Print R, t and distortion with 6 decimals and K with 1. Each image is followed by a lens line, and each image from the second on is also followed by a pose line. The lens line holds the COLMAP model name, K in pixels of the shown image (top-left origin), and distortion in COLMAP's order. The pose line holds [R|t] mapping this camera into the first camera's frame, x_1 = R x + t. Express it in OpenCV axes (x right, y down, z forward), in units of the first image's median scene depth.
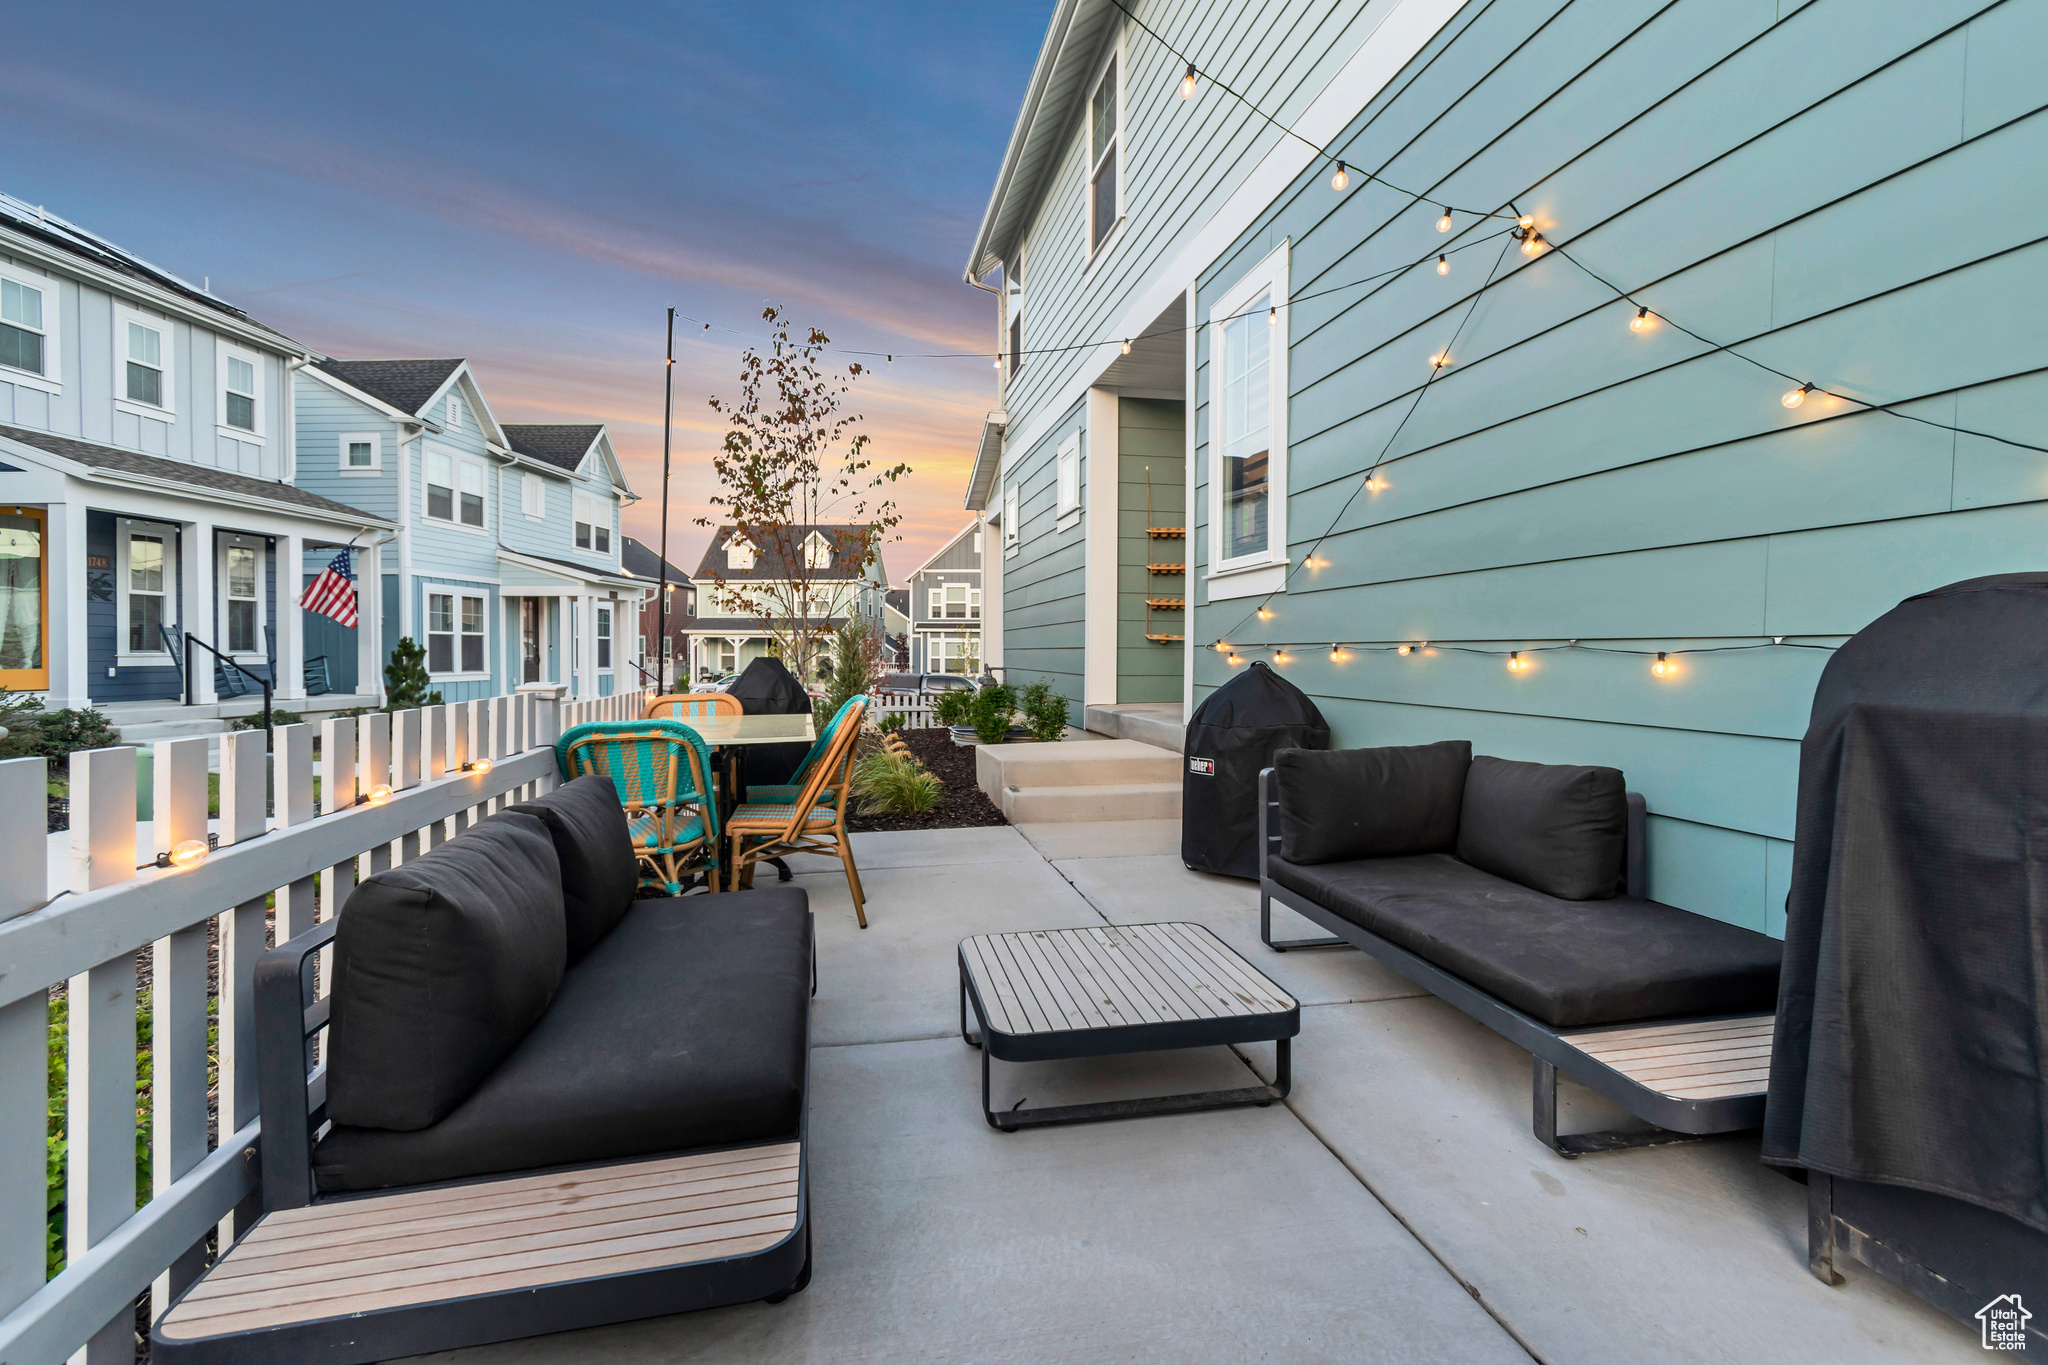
lens RADIAL K [[973.5, 0, 1024.0], [0, 973.5, 679.1], [0, 0, 1]] dist [0.009782, -0.000003]
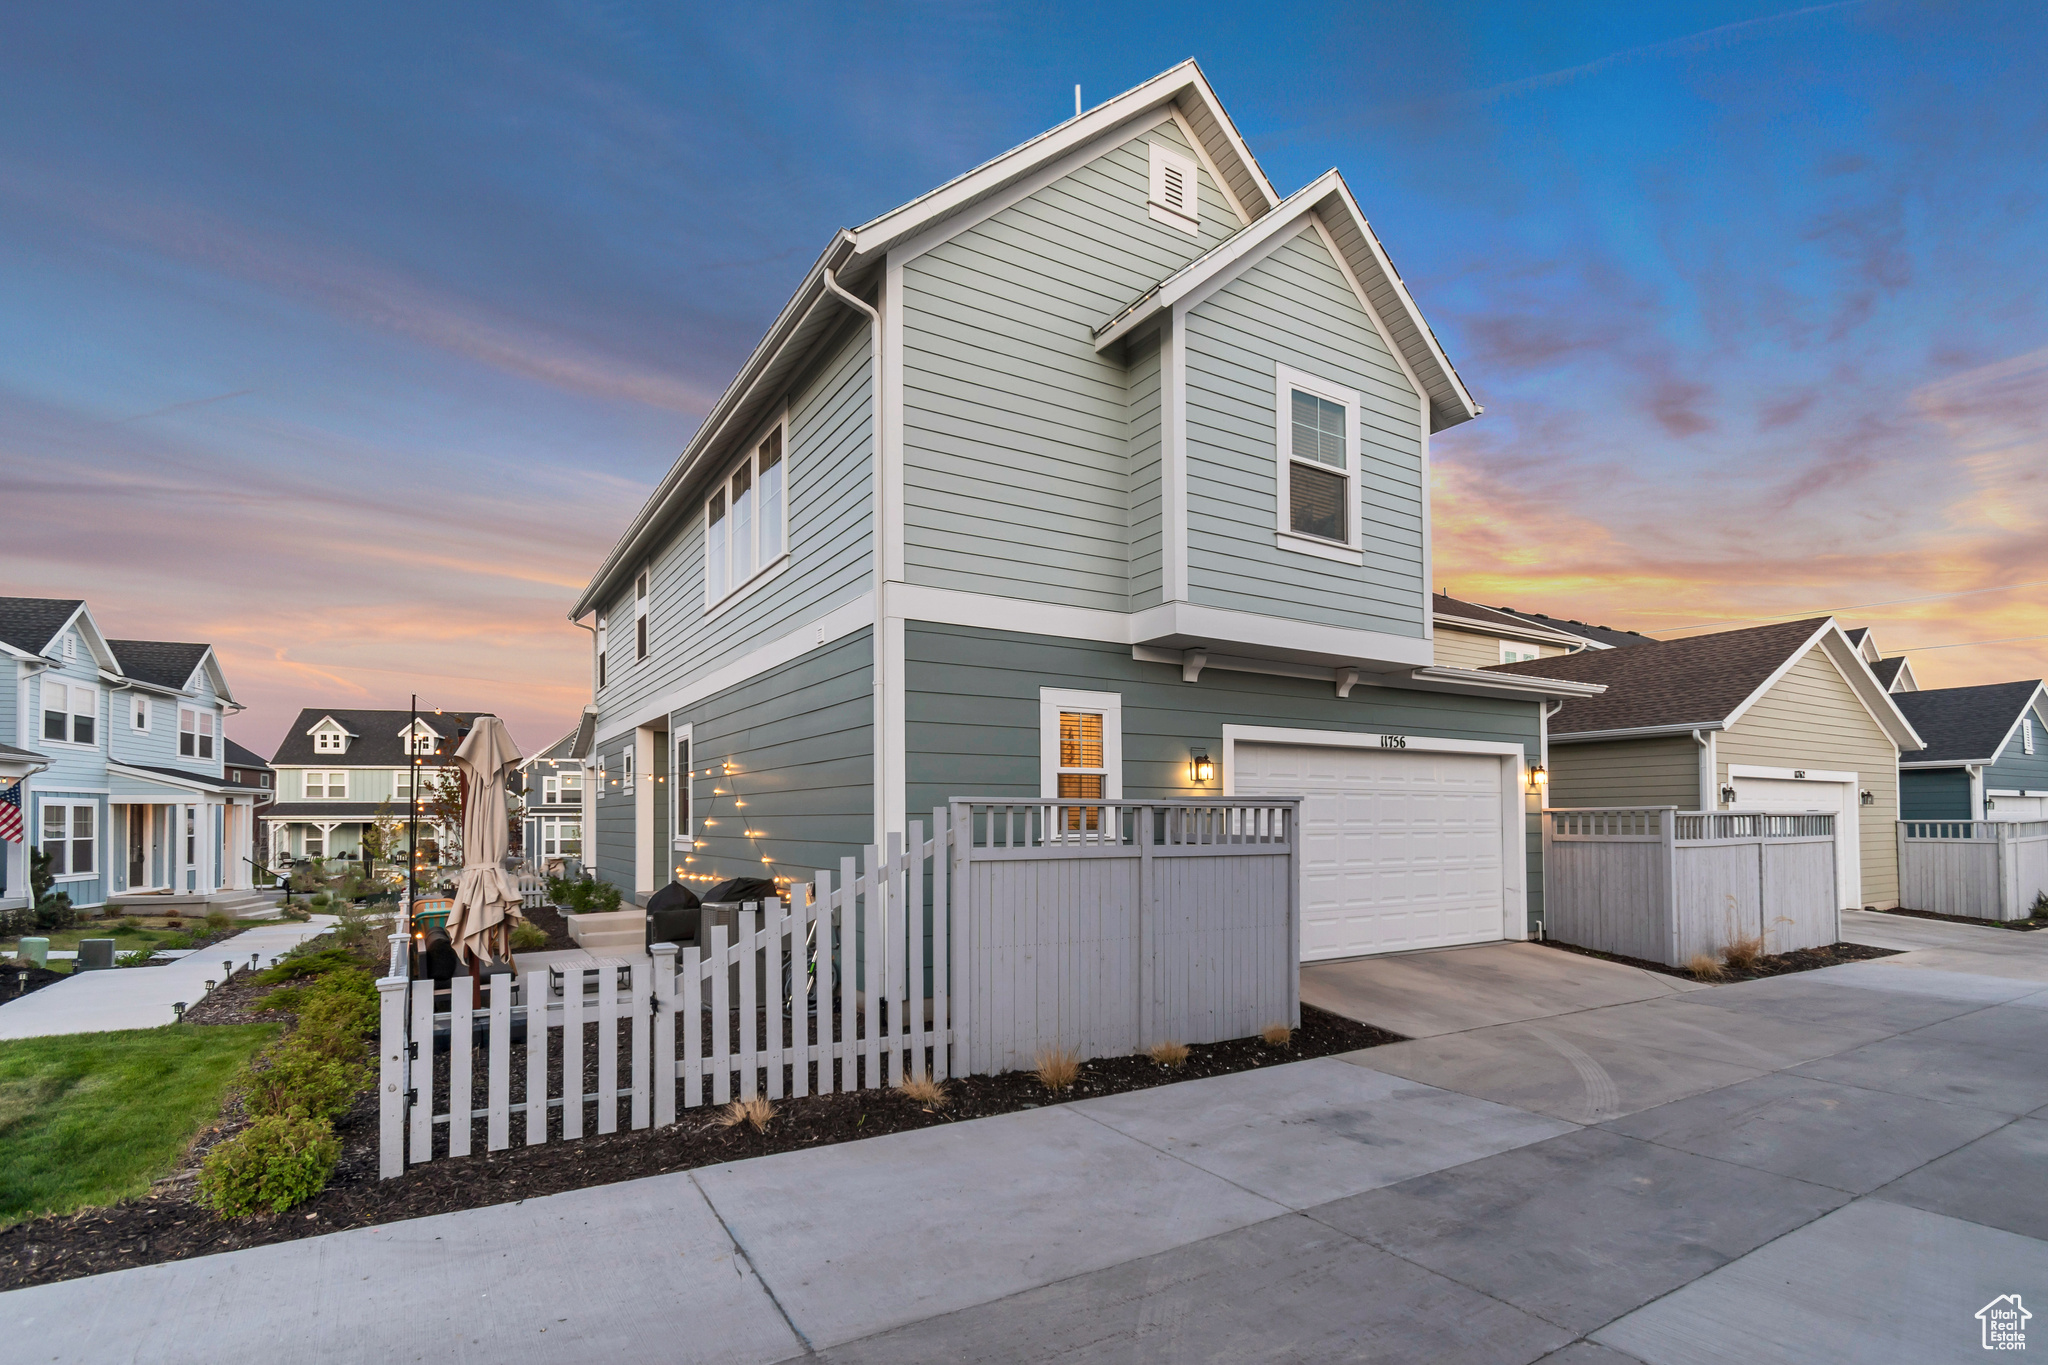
lens RADIAL K [[973.5, 0, 1065.7], [0, 973.5, 814.4], [0, 0, 1]] dist [0.009782, -0.000003]
pose [[0.923496, -0.003609, 0.383591, 0.048060], [0.015199, 0.999515, -0.027188, -0.026558], [-0.383307, 0.030938, 0.923103, -0.480029]]
